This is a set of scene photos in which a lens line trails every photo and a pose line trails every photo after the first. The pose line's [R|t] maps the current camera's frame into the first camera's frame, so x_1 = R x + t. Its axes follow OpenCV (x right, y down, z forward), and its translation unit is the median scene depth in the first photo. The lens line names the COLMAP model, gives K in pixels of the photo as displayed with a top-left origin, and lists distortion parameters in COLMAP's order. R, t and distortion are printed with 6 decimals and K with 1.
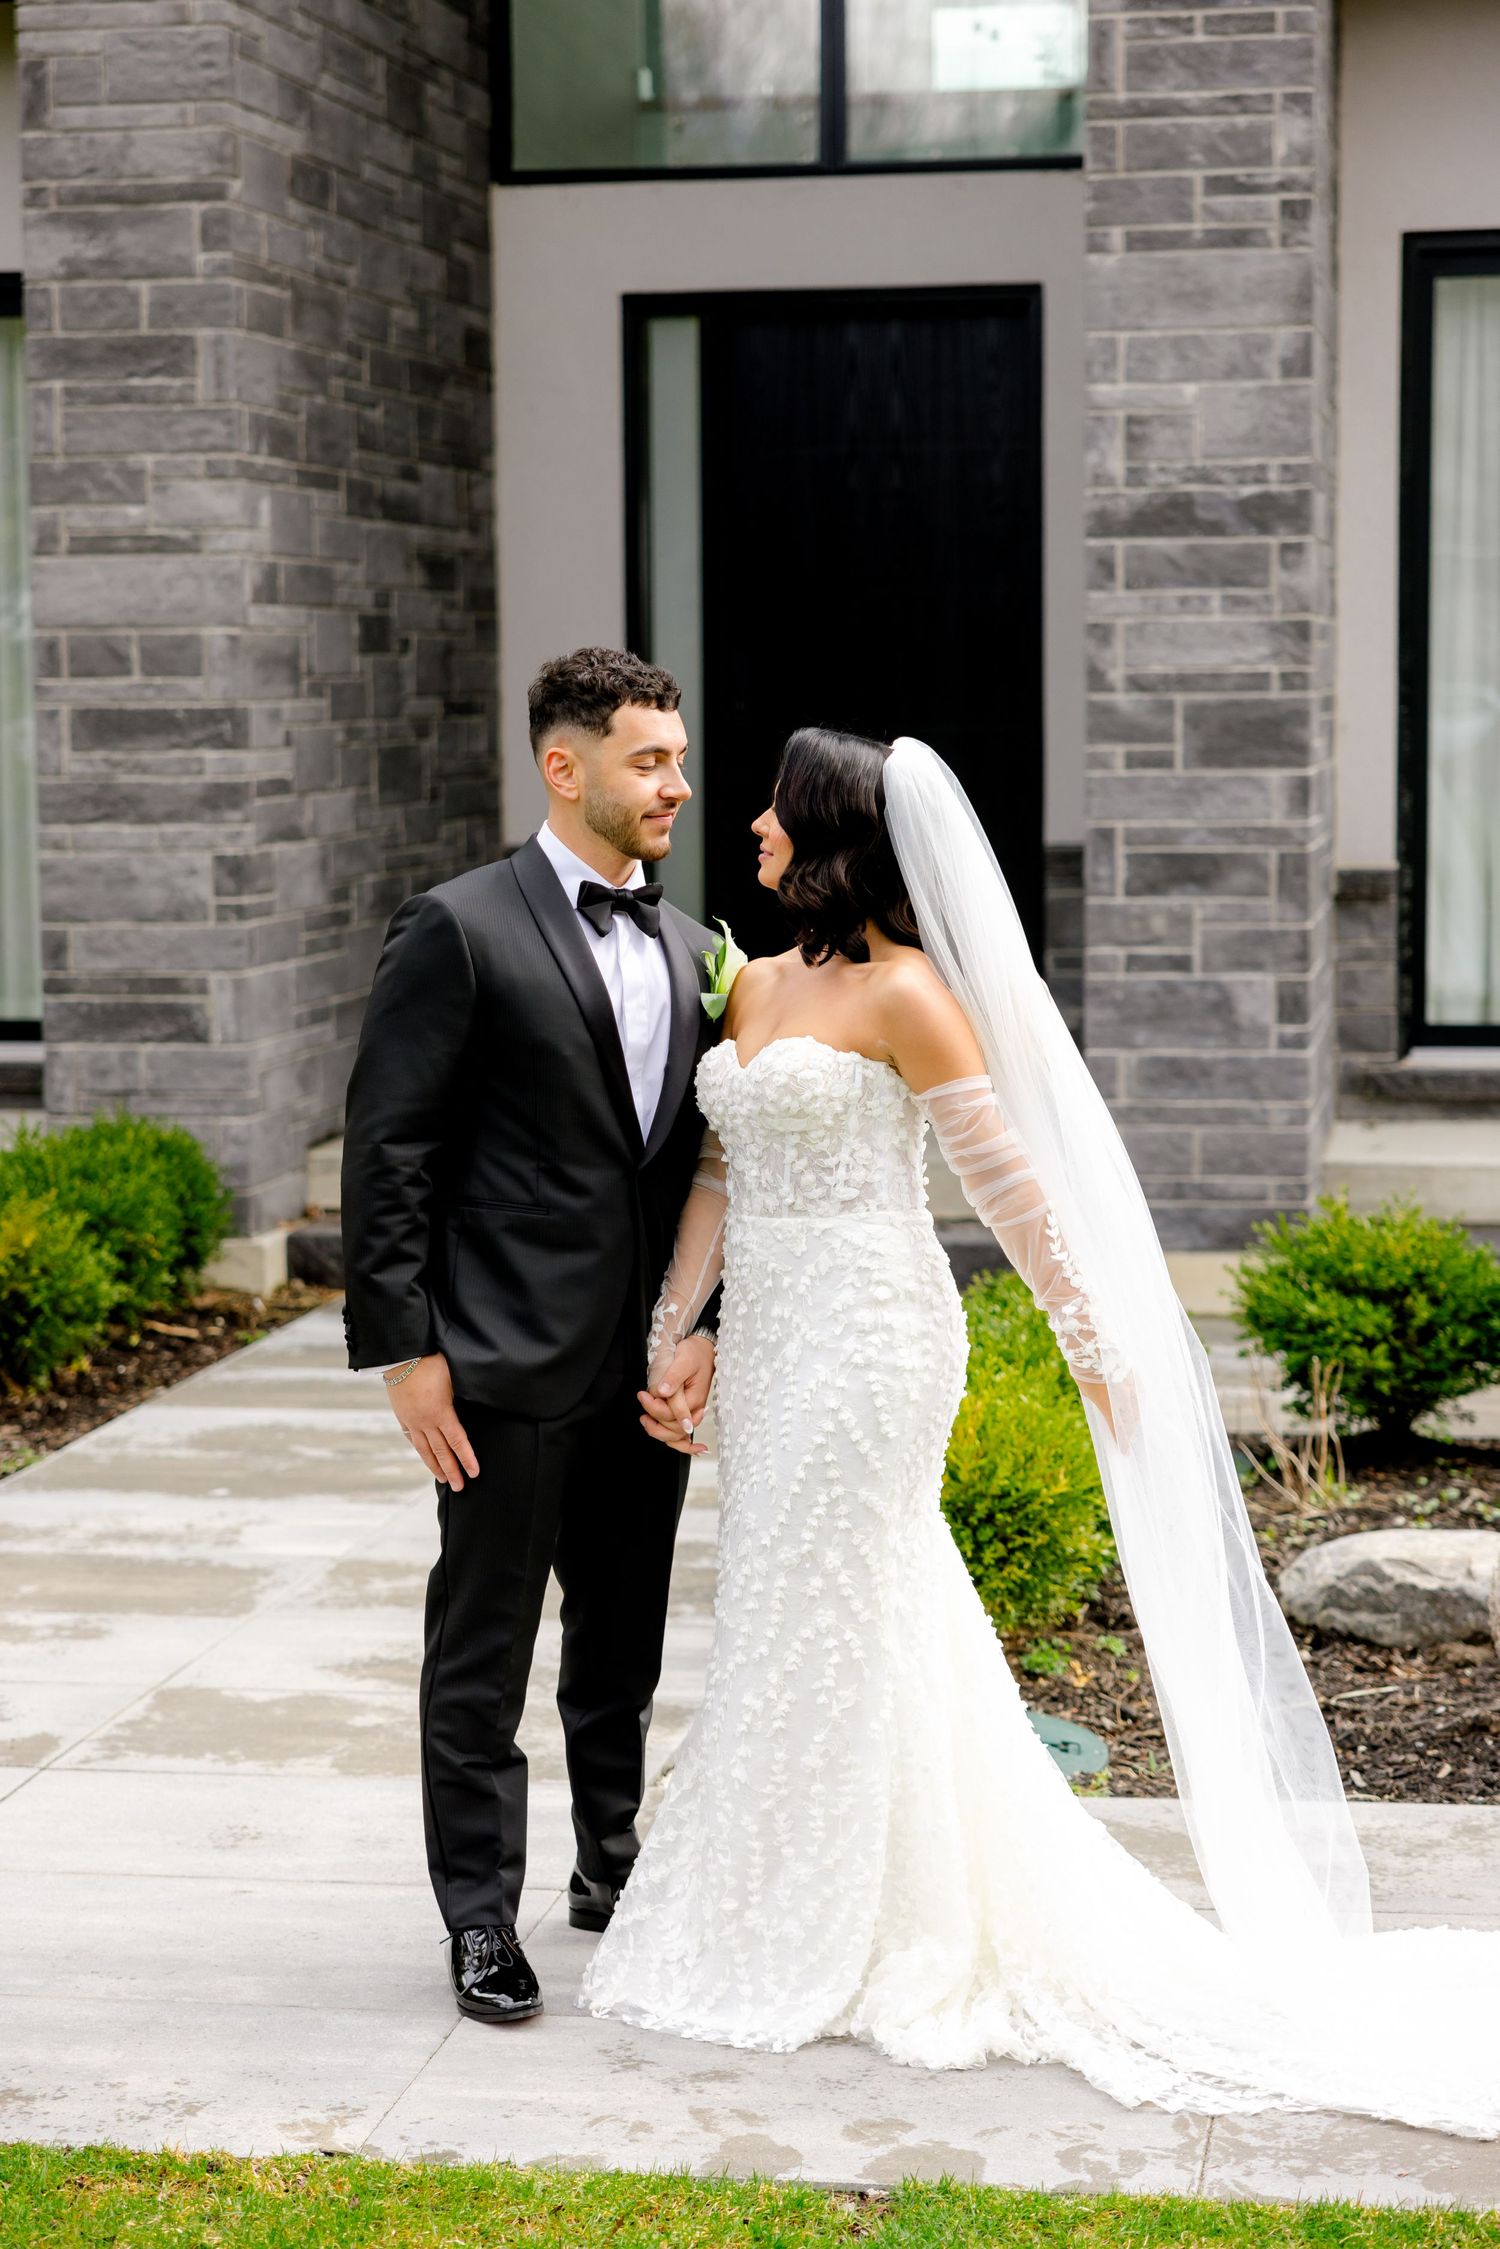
lens RADIAL K [[4285.0, 0, 719.7], [0, 4285.0, 1123.0], [0, 0, 1]] dist [0.019991, 0.142387]
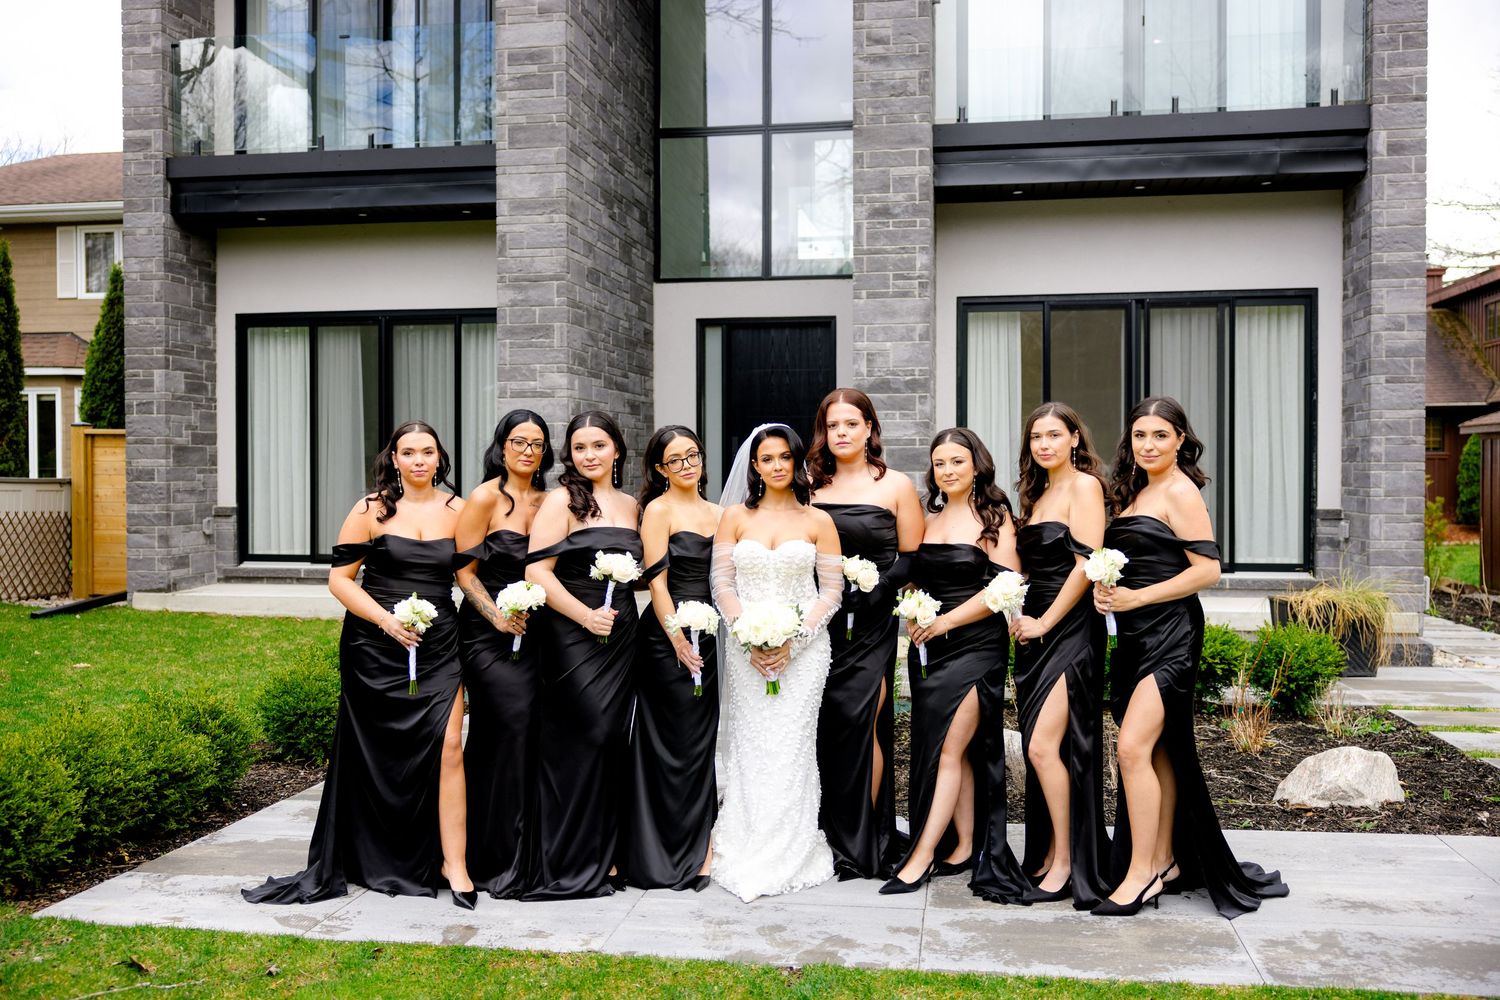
lens RADIAL K [[1382.4, 0, 731.4], [0, 1382.4, 494.0], [0, 0, 1]] dist [-0.006121, 0.019893]
pose [[0.999951, 0.007416, 0.006538, -0.004648], [-0.006851, 0.996566, -0.082518, 0.012213], [-0.007127, 0.082469, 0.996568, 0.053494]]
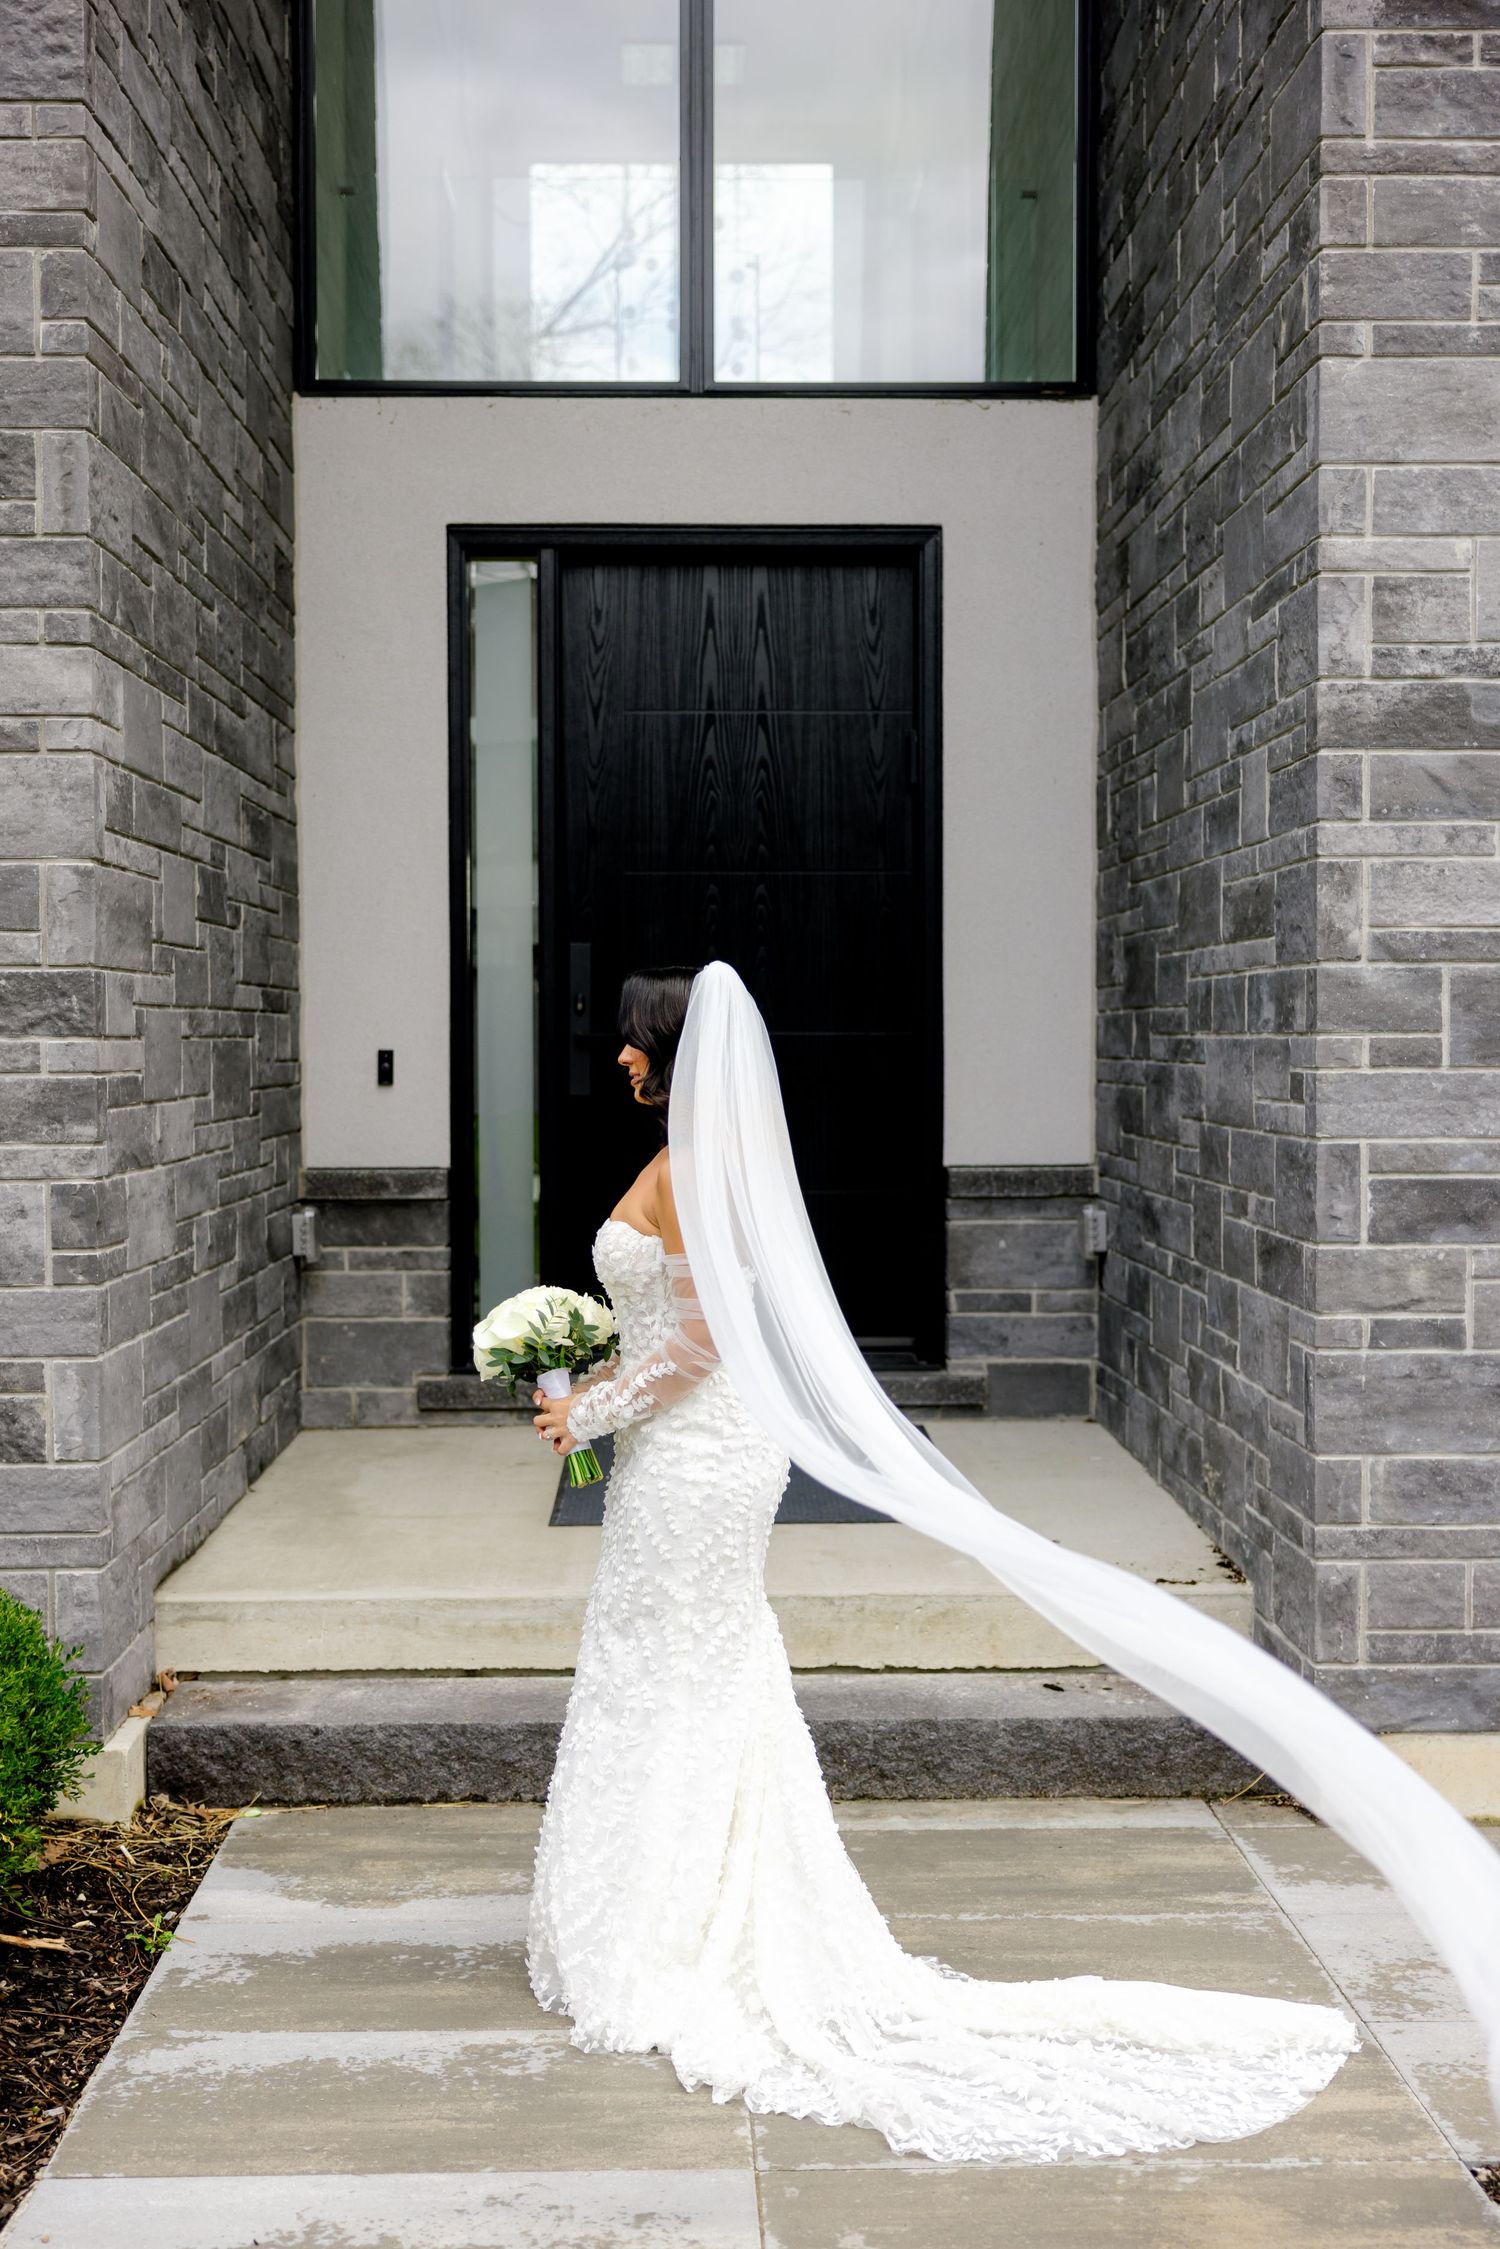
lens RADIAL K [[3012.7, 0, 742.4], [0, 3012.7, 1151.3], [0, 0, 1]] dist [0.012112, 0.010692]
pose [[0.979222, -0.001185, 0.202789, -0.112263], [0.014803, 0.997733, -0.065651, -0.036415], [-0.202251, 0.067288, 0.977019, 0.525039]]
